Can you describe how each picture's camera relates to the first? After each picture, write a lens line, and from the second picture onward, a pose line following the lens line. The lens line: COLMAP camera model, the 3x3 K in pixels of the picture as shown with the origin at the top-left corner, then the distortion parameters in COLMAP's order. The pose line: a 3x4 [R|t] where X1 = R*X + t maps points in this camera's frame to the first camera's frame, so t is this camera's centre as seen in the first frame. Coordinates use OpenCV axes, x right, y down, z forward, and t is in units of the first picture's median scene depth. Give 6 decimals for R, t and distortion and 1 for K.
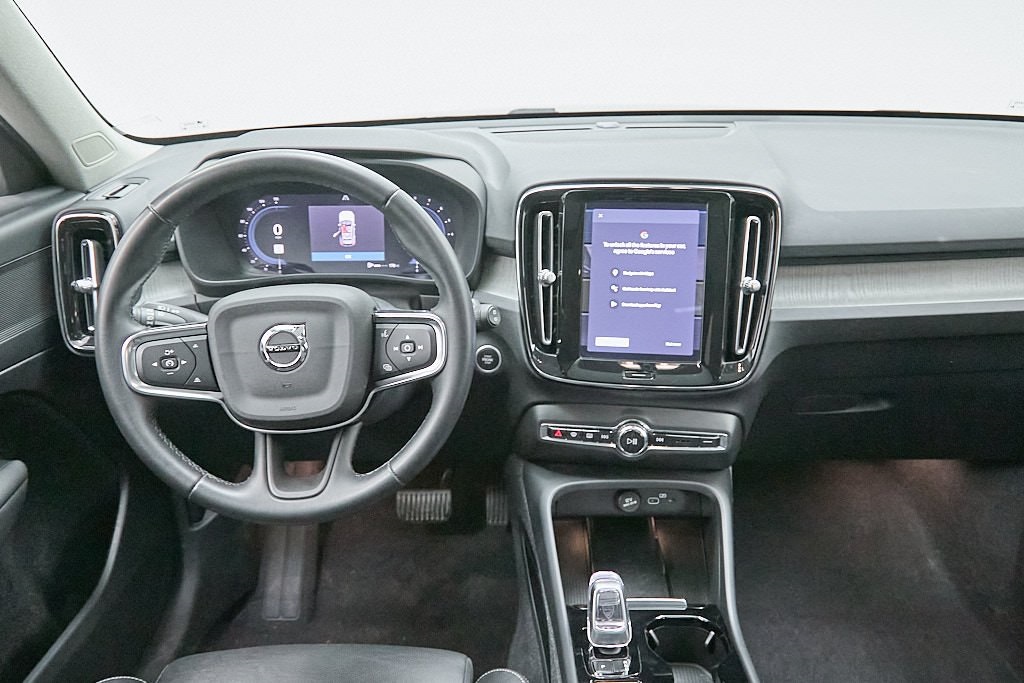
lens RADIAL K [[848.3, 0, 512.0], [0, 848.3, 341.5], [0, 0, 1]] dist [0.093319, -0.010207]
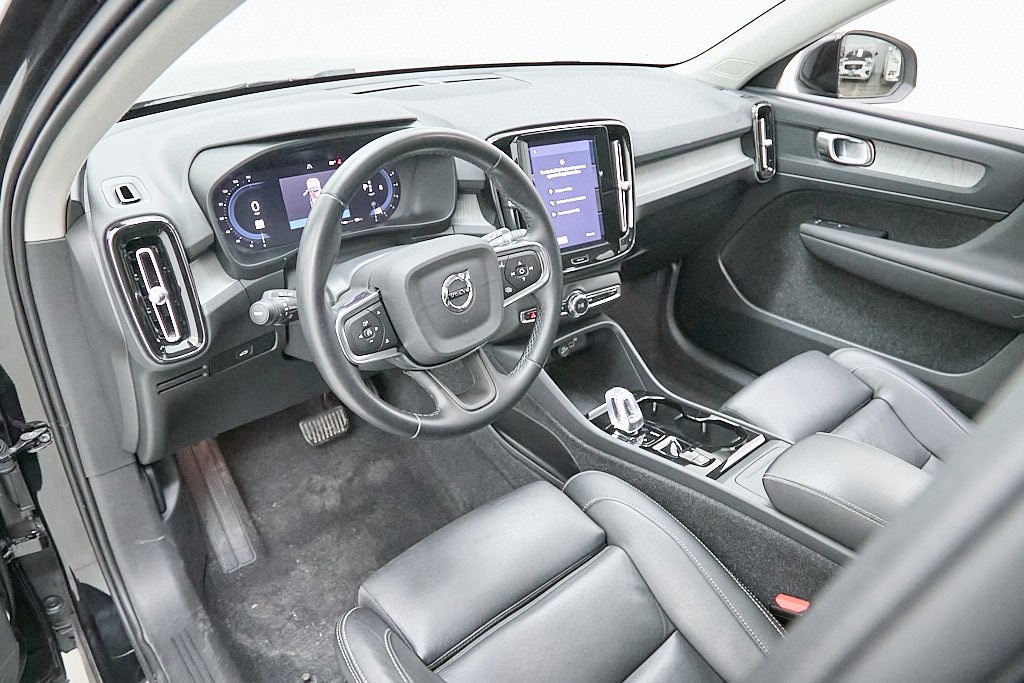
lens RADIAL K [[705.3, 0, 512.0], [0, 705.3, 341.5], [0, 0, 1]] dist [0.002988, -0.002523]
pose [[0.739297, -0.289902, 0.607781, -0.677037], [0.204334, 0.956605, 0.207737, -0.096167], [-0.641630, -0.029389, 0.766451, 0.140682]]
